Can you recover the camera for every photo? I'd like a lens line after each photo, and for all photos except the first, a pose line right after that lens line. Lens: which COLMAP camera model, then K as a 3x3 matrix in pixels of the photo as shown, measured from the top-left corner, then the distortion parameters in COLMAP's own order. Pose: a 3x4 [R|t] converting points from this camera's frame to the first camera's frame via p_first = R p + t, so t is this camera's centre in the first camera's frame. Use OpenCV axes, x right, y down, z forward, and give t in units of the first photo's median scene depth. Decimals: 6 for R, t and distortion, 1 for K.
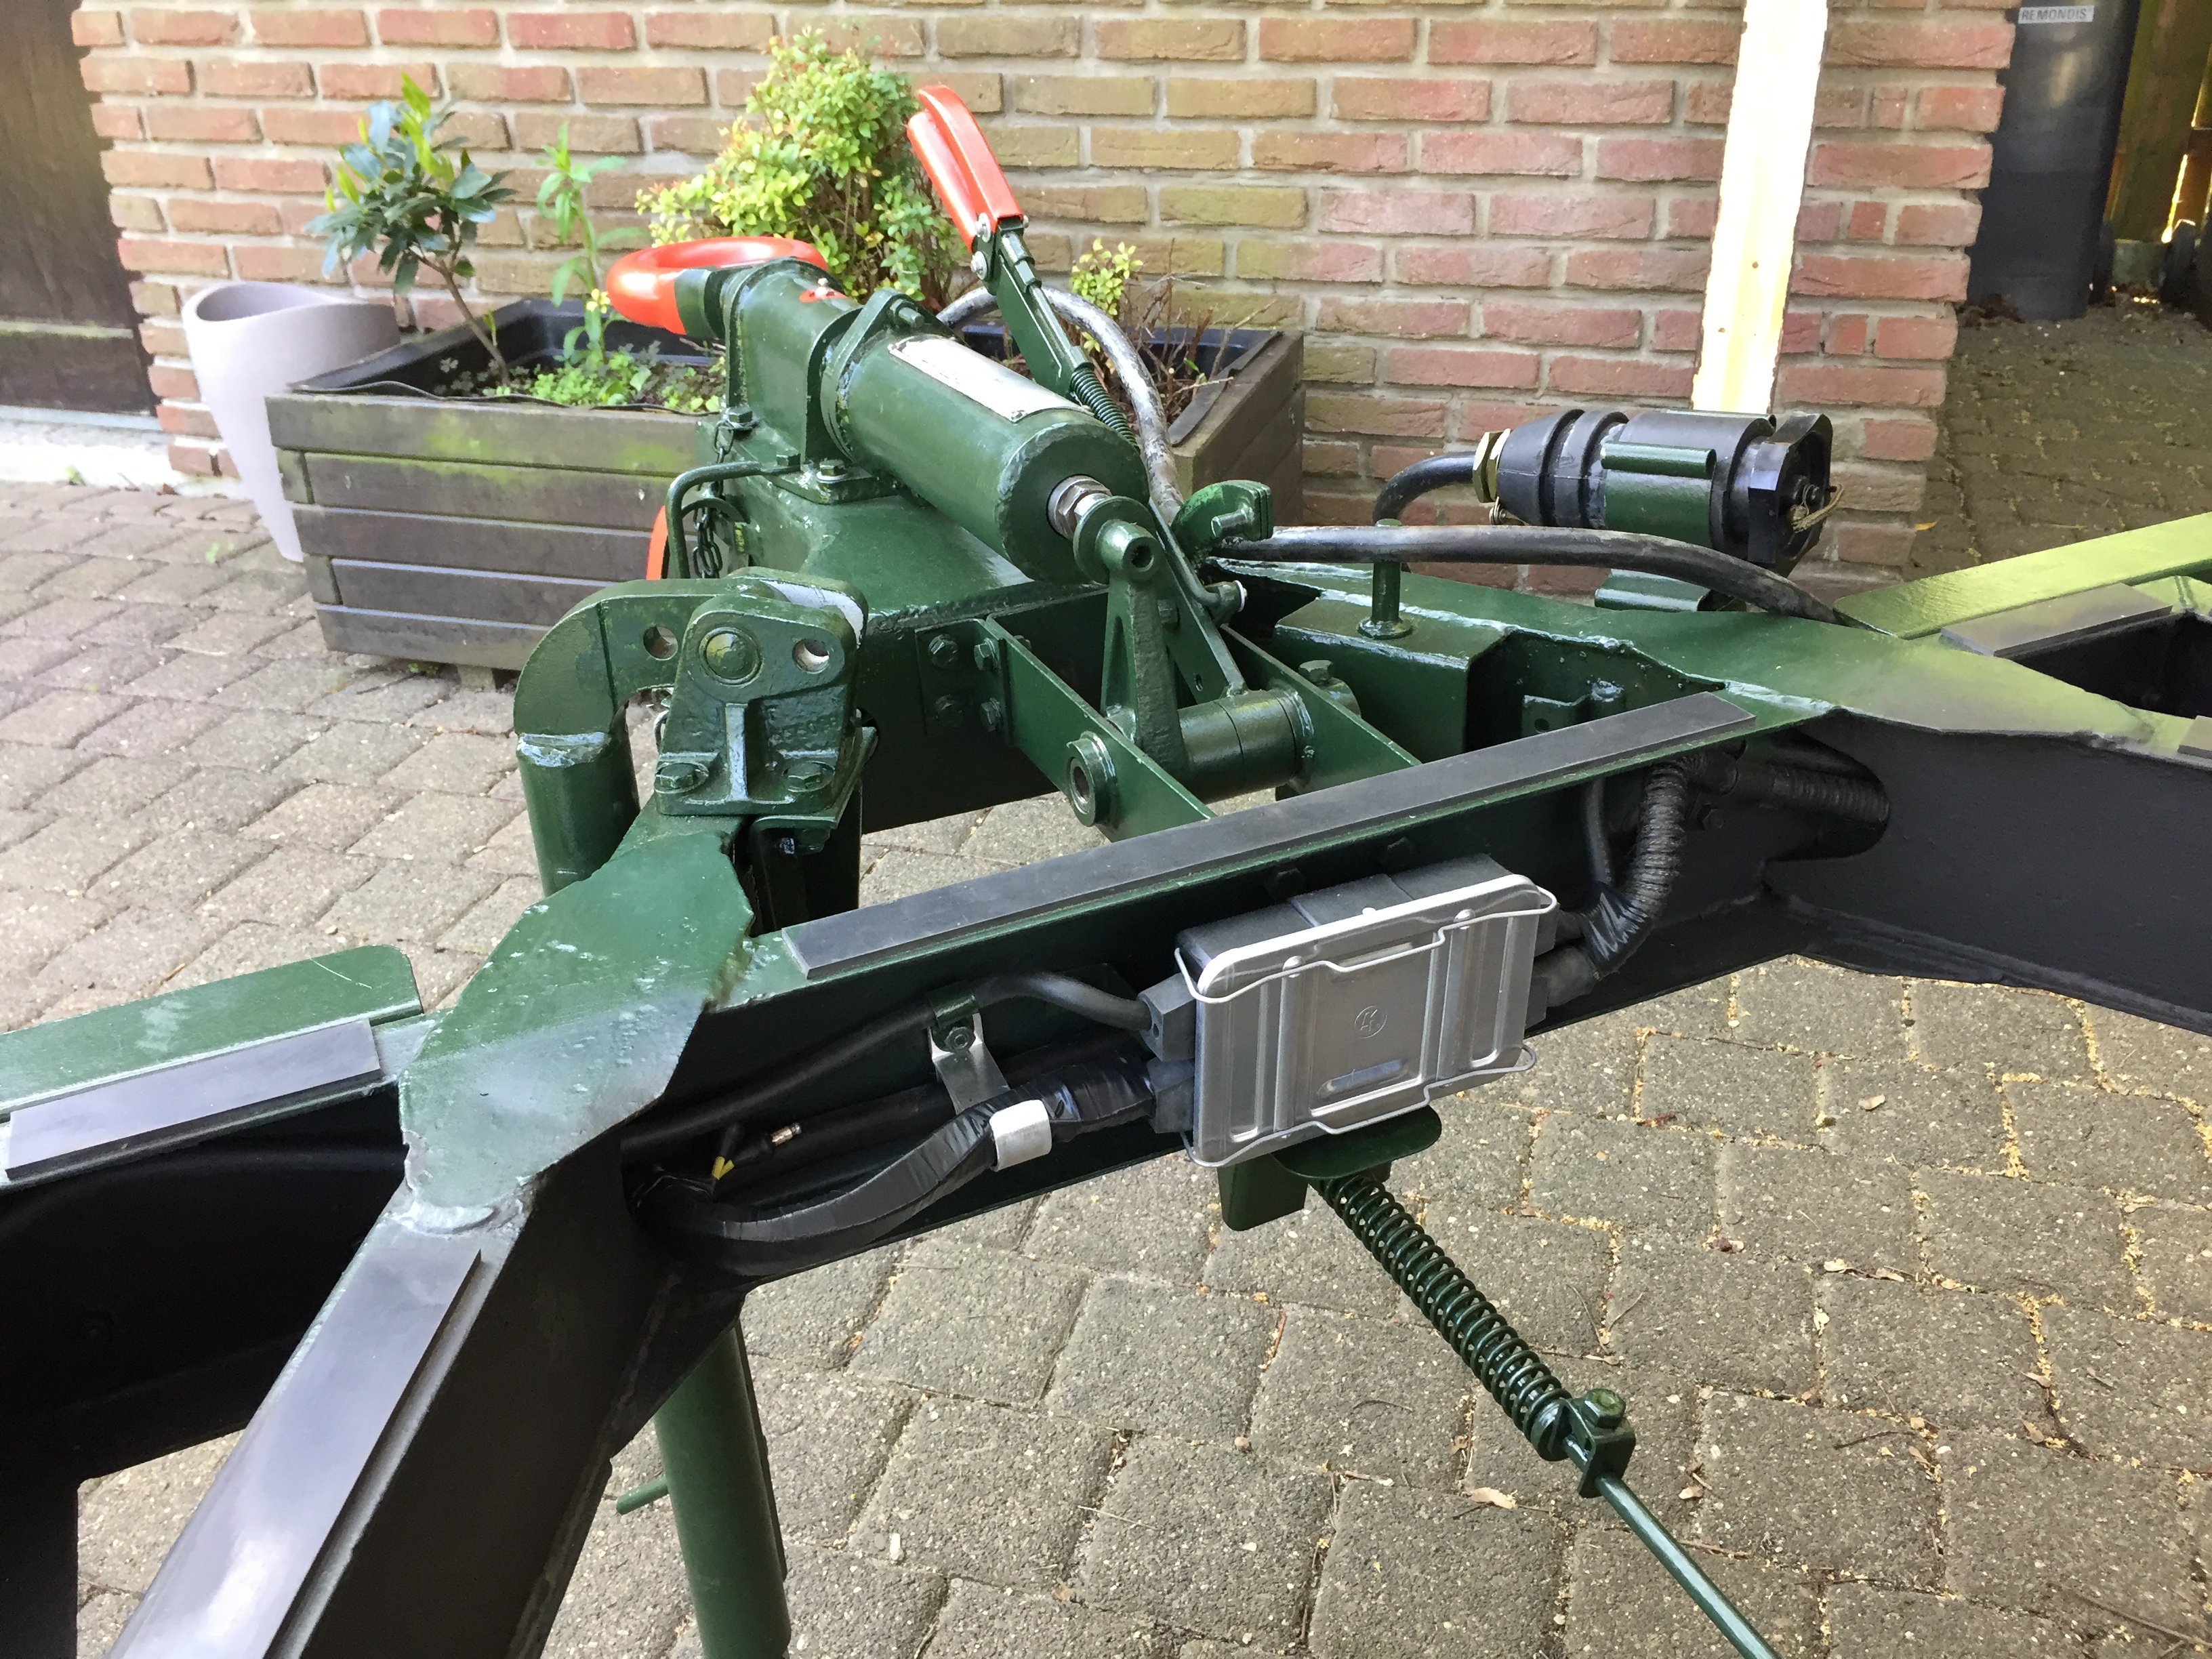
lens RADIAL K [[1839.1, 0, 1106.0], [0, 1839.1, 829.5], [0, 0, 1]] dist [0.061005, -0.094496]
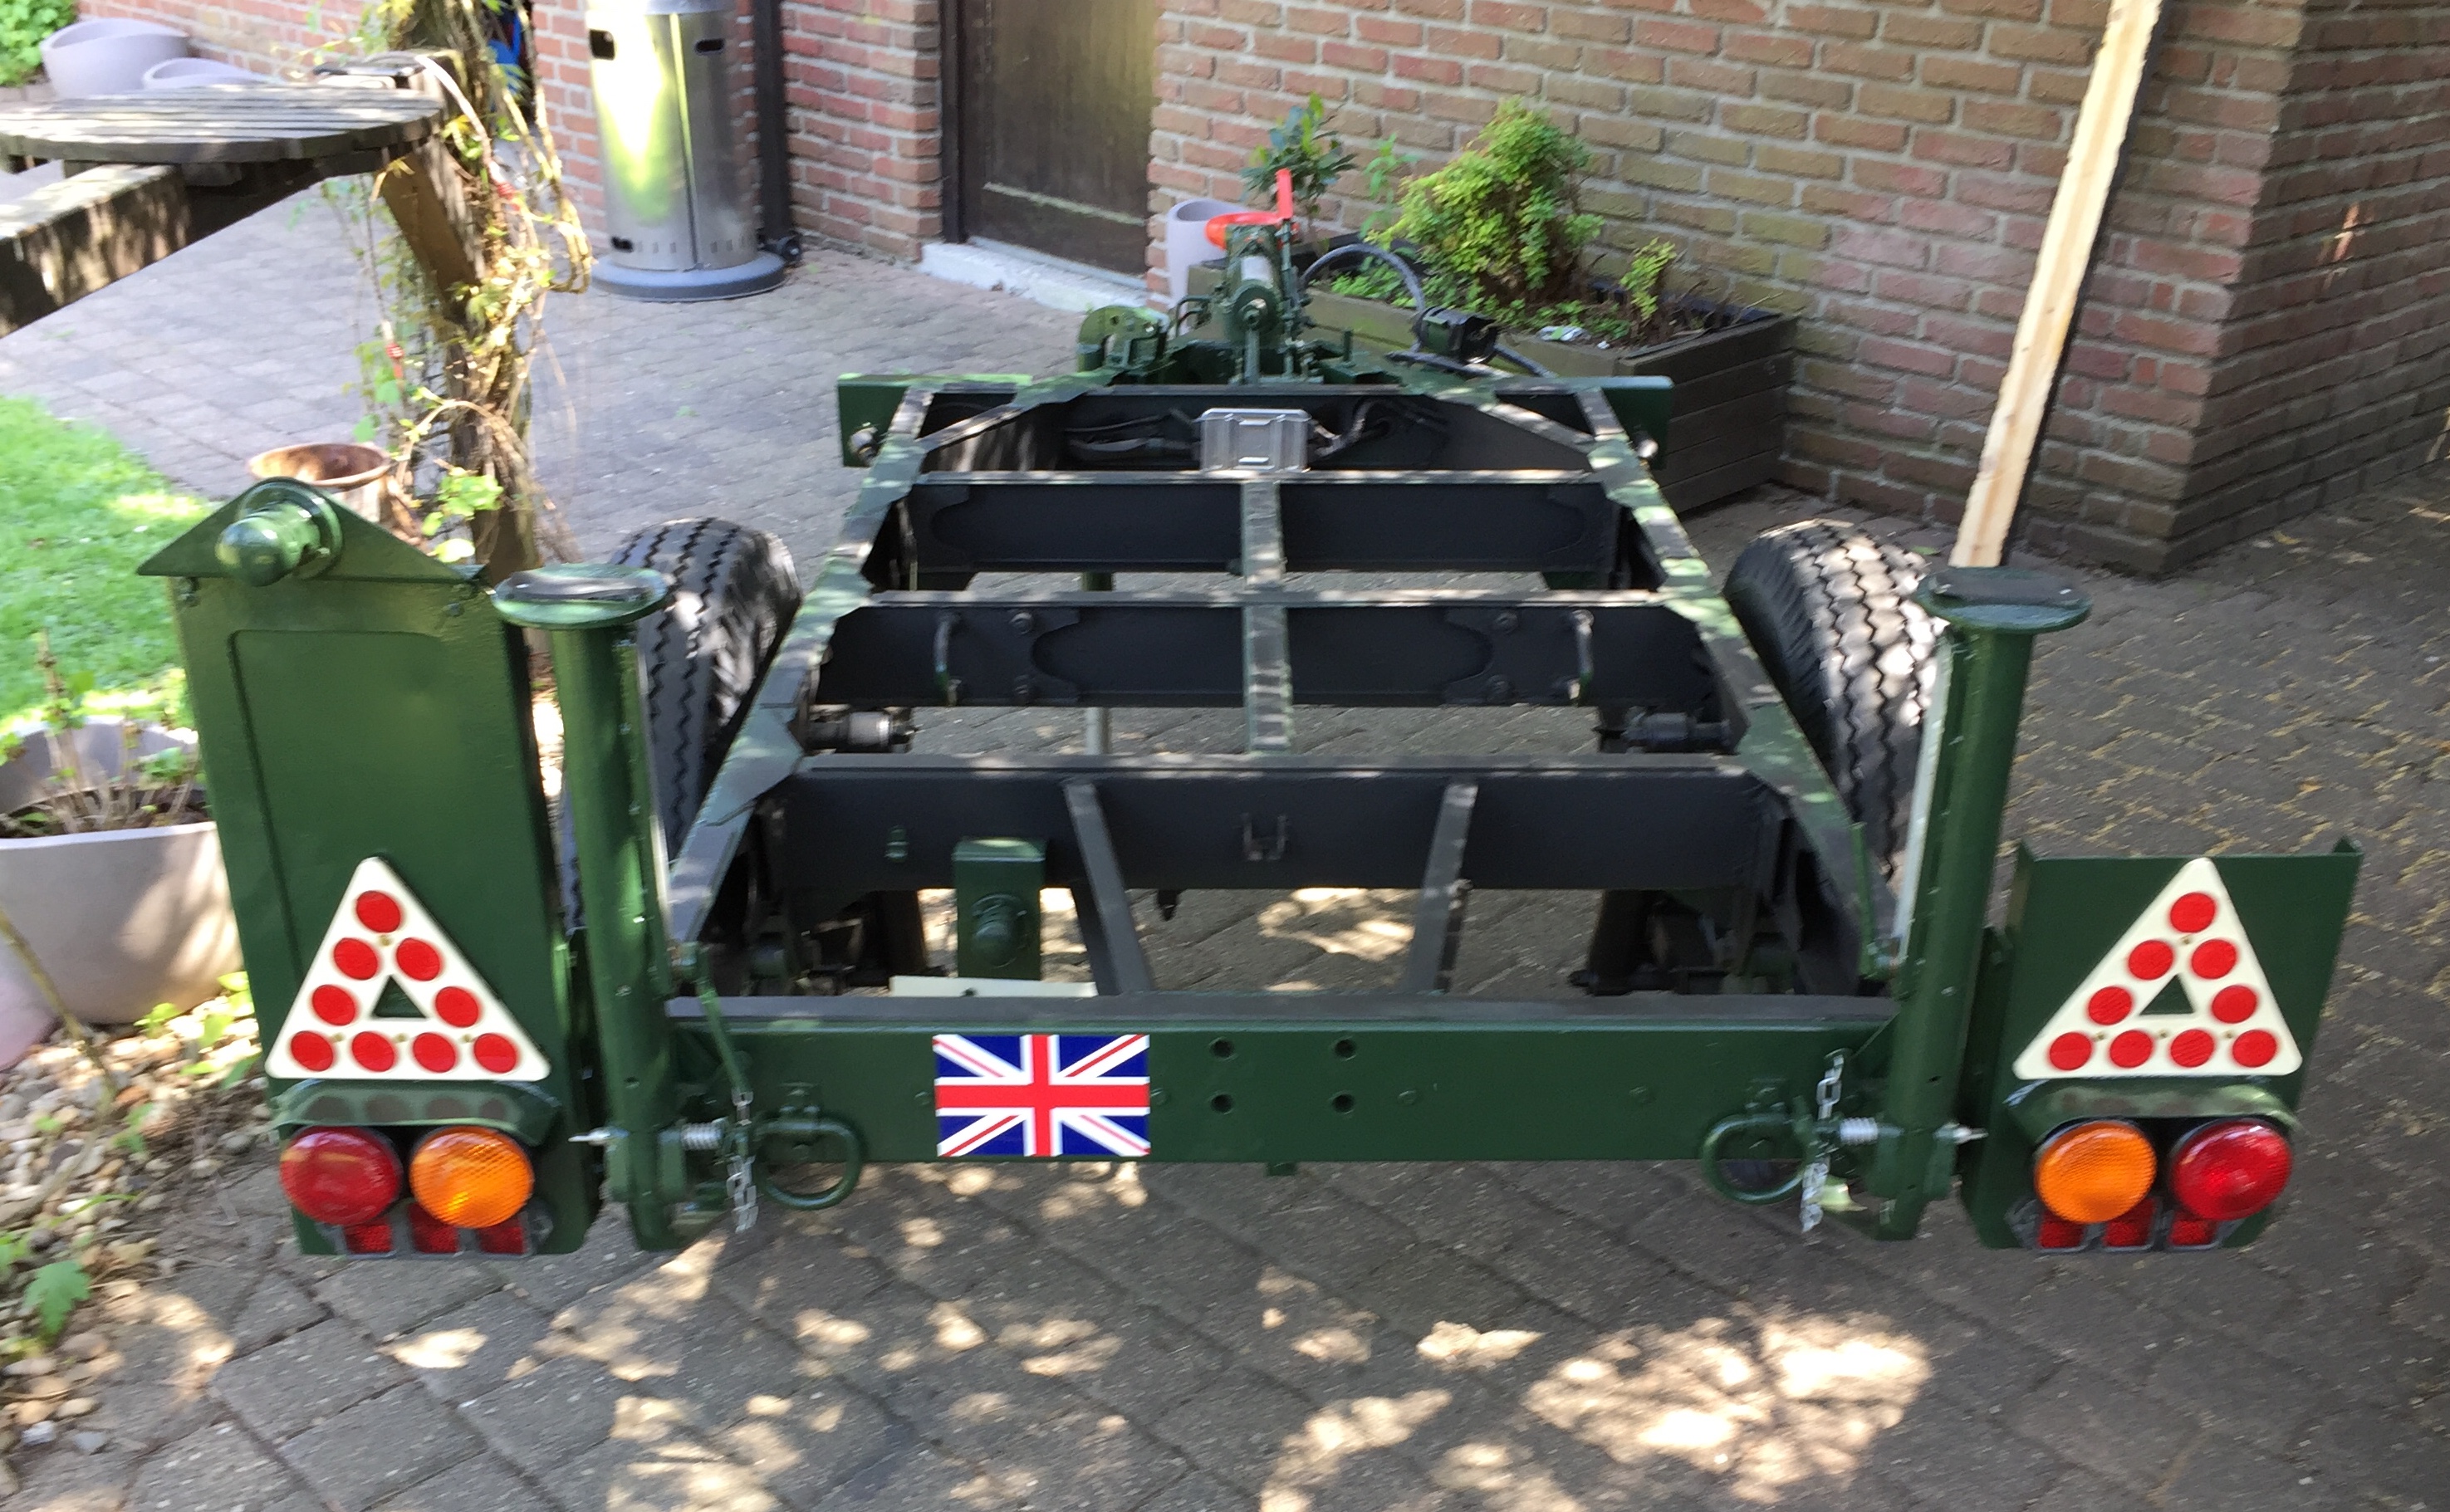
lens RADIAL K [[2295.7, 0, 1225.0], [0, 2295.7, 756.0], [0, 0, 1]] dist [0.003906, -0.003047]
pose [[0.879953, 0.220976, -0.420539, 0.545305], [-0.247326, 0.968896, -0.008399, 0.200832], [0.405602, 0.111401, 0.907236, -0.815430]]
